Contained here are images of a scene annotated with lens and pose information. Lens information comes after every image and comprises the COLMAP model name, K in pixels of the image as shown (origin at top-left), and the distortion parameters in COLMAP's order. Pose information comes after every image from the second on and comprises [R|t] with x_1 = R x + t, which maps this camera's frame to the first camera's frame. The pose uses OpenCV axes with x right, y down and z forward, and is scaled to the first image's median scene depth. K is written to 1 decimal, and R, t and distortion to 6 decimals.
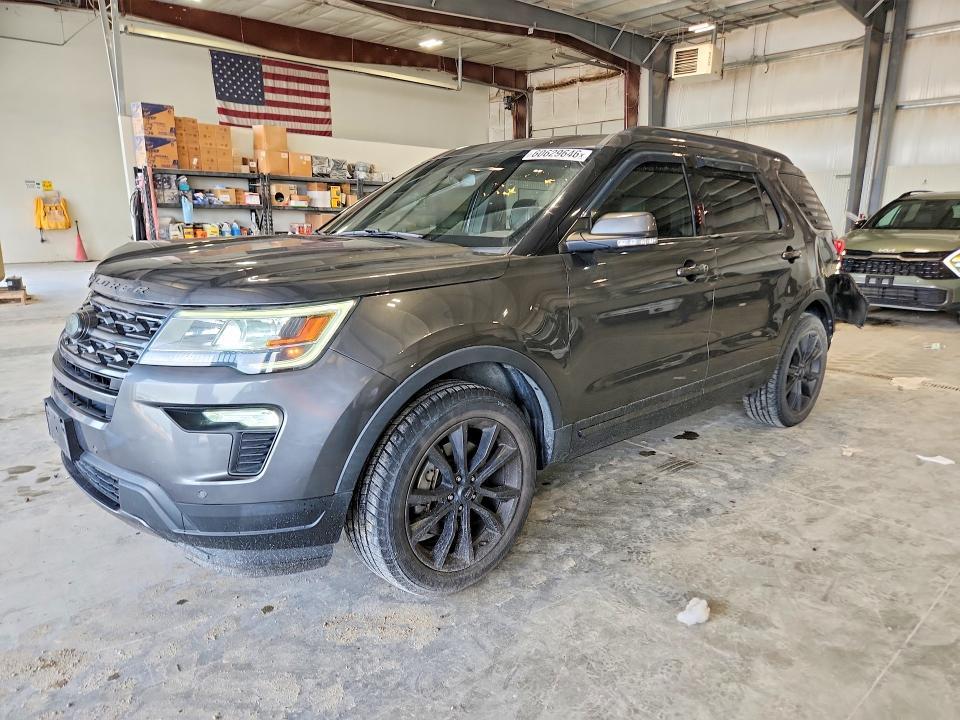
lens RADIAL K [[701.6, 0, 479.8], [0, 701.6, 360.5], [0, 0, 1]] dist [0.057538, -0.000886]
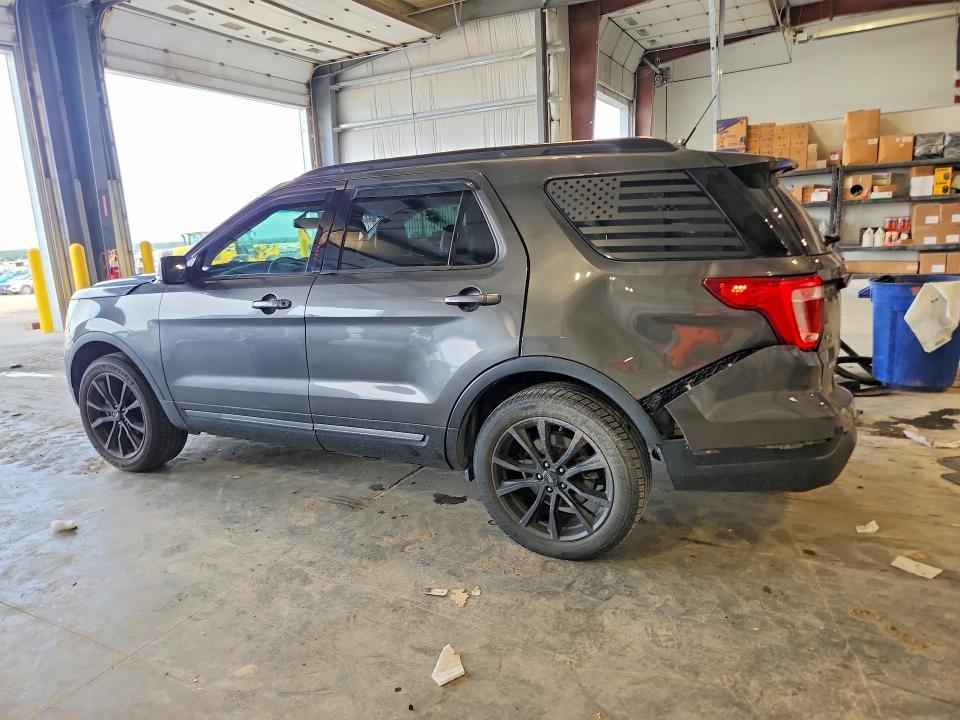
lens RADIAL K [[659.3, 0, 479.0], [0, 659.3, 361.1], [0, 0, 1]] dist [0.038761, 0.001265]
pose [[0.288082, 0.173365, -0.941782, 0.415963], [-0.138842, 0.980646, 0.138048, -0.070258], [0.947487, 0.090989, 0.306577, 0.310592]]
